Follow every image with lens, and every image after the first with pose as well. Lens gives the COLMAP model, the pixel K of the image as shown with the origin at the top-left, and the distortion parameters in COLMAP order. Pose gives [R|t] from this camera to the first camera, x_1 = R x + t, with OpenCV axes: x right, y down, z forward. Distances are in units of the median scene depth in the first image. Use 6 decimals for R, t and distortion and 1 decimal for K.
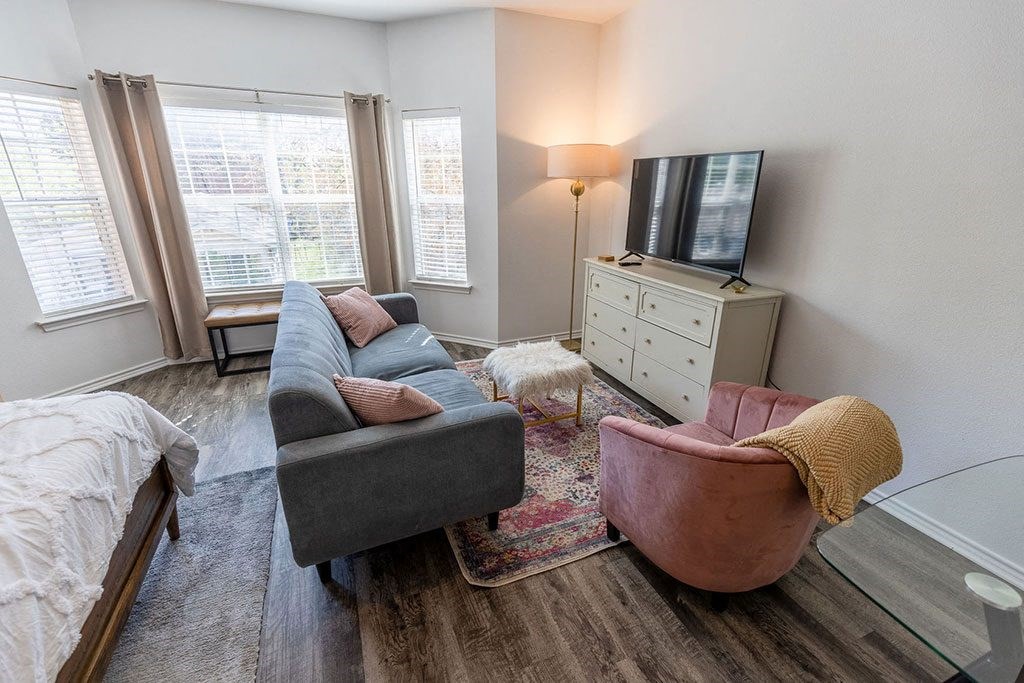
lens RADIAL K [[458.5, 0, 509.4], [0, 458.5, 340.1], [0, 0, 1]] dist [0.007729, -0.002574]
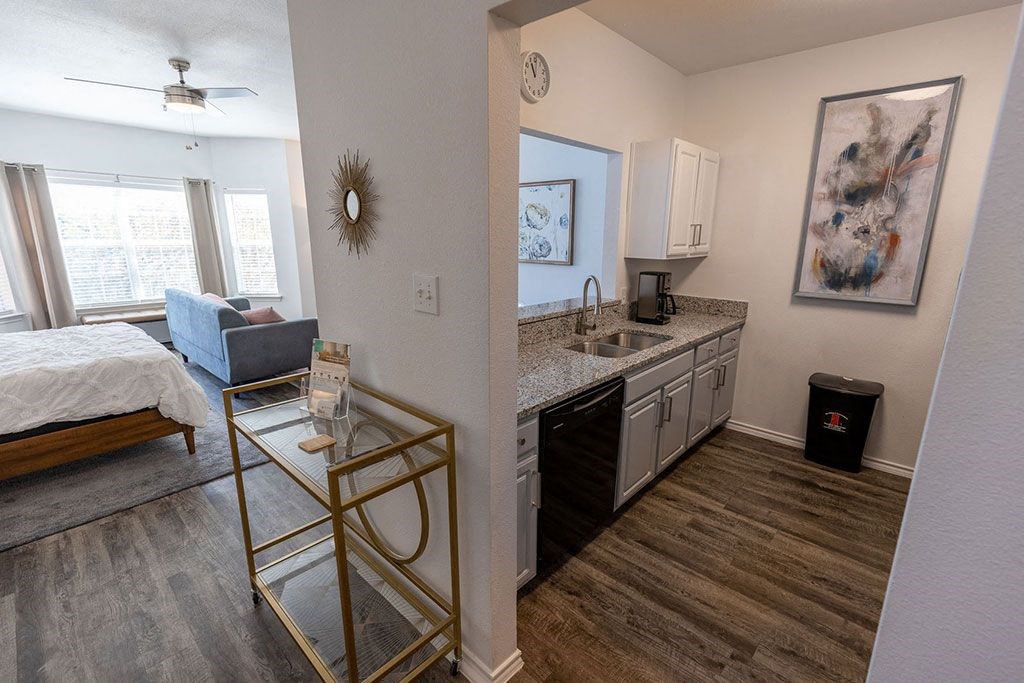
lens RADIAL K [[458.5, 0, 523.3], [0, 458.5, 340.8], [0, 0, 1]] dist [0.007729, -0.002574]
pose [[0.901625, -0.094177, 0.422141, -0.022244], [0.135386, 0.988411, -0.068655, 0.298816], [-0.410783, 0.119053, 0.903927, -0.883032]]
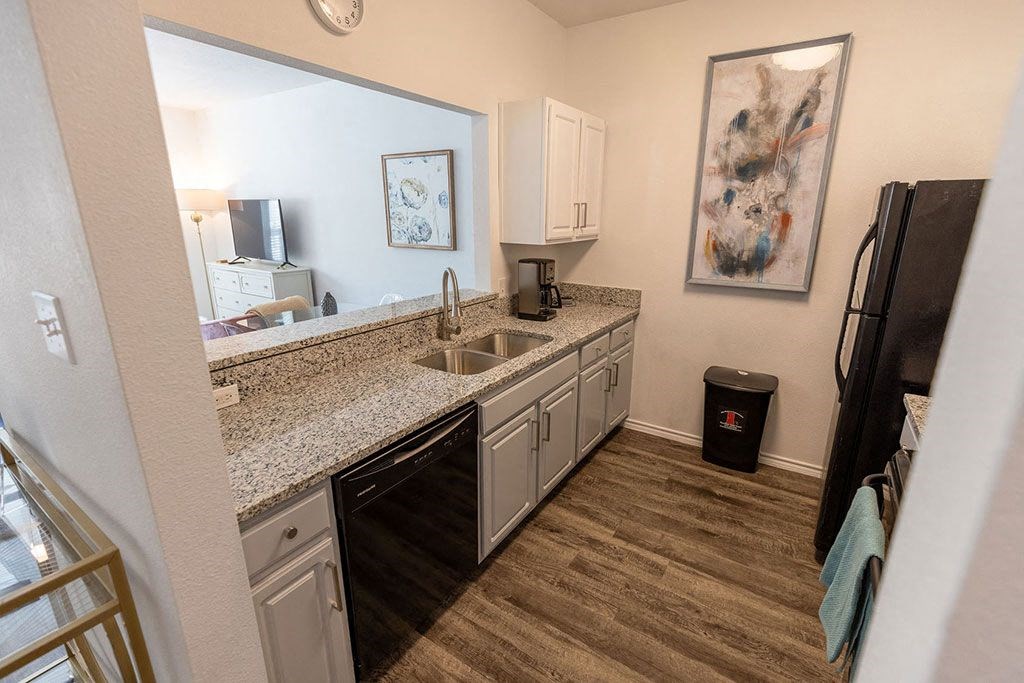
lens RADIAL K [[458.5, 0, 524.0], [0, 458.5, 340.4], [0, 0, 1]] dist [0.007729, -0.002574]
pose [[0.818924, -0.154157, 0.552810, 0.141661], [0.185534, 0.982638, -0.000827, 0.269199], [-0.543084, 0.103242, 0.833307, -0.807392]]
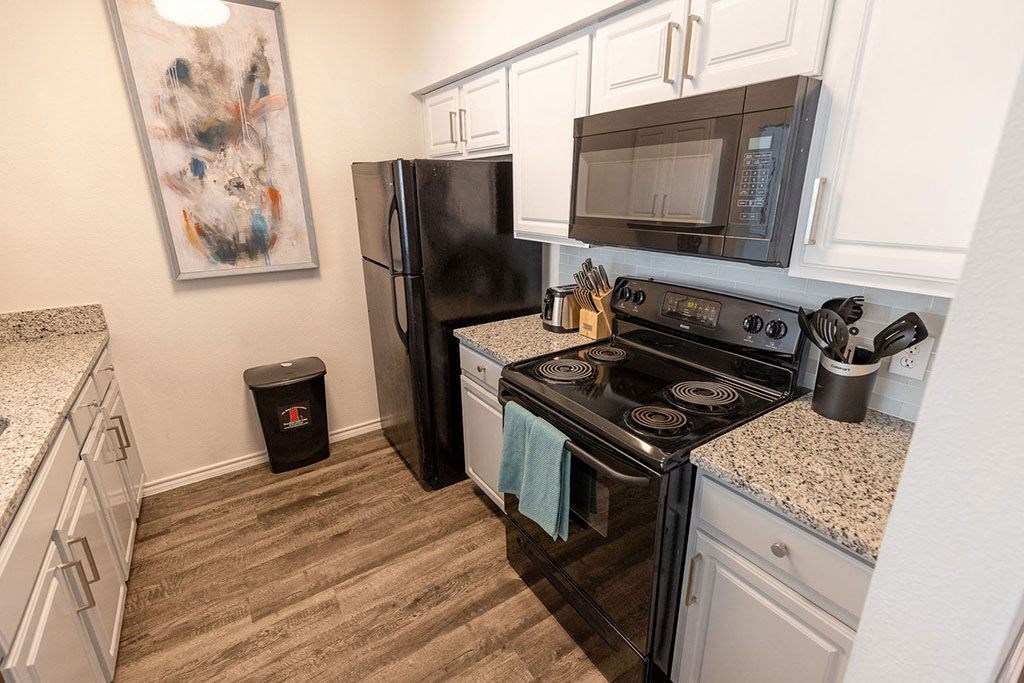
lens RADIAL K [[458.5, 0, 517.9], [0, 458.5, 339.5], [0, 0, 1]] dist [0.007729, -0.002574]
pose [[-0.213124, -0.301815, 0.929239, 0.137256], [0.325585, 0.874789, 0.358803, 0.219185], [-0.921180, 0.379016, -0.088172, -0.641952]]
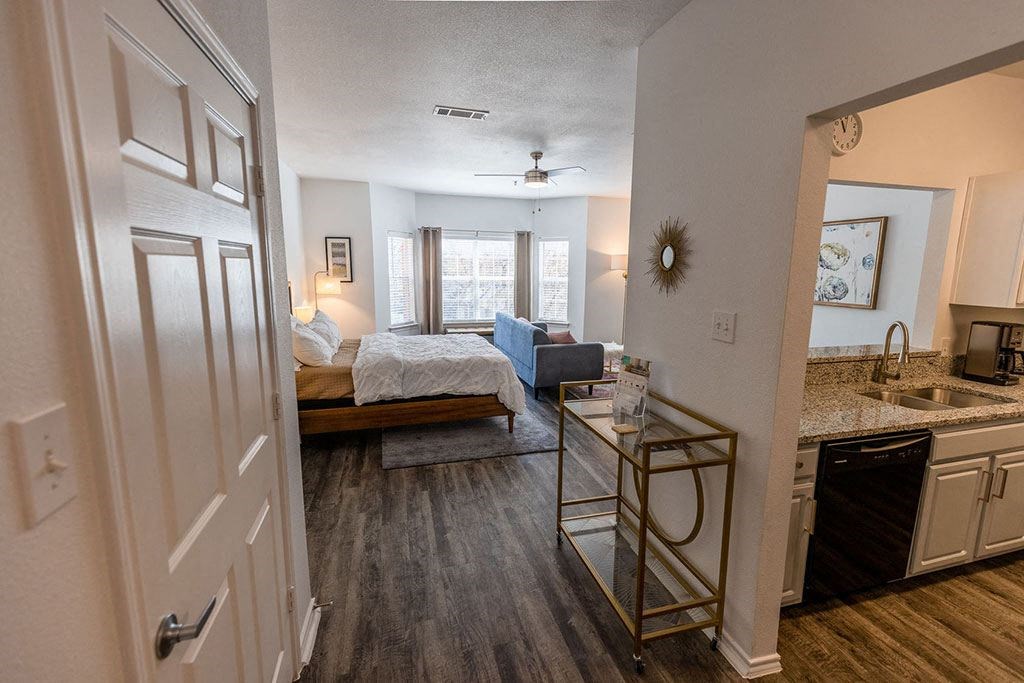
lens RADIAL K [[458.5, 0, 518.2], [0, 458.5, 339.2], [0, 0, 1]] dist [0.007729, -0.002574]
pose [[0.993602, 0.024770, -0.110189, -0.098317], [-0.043748, 0.983895, -0.173311, 0.332861], [0.104121, 0.177022, 0.978684, -1.015062]]
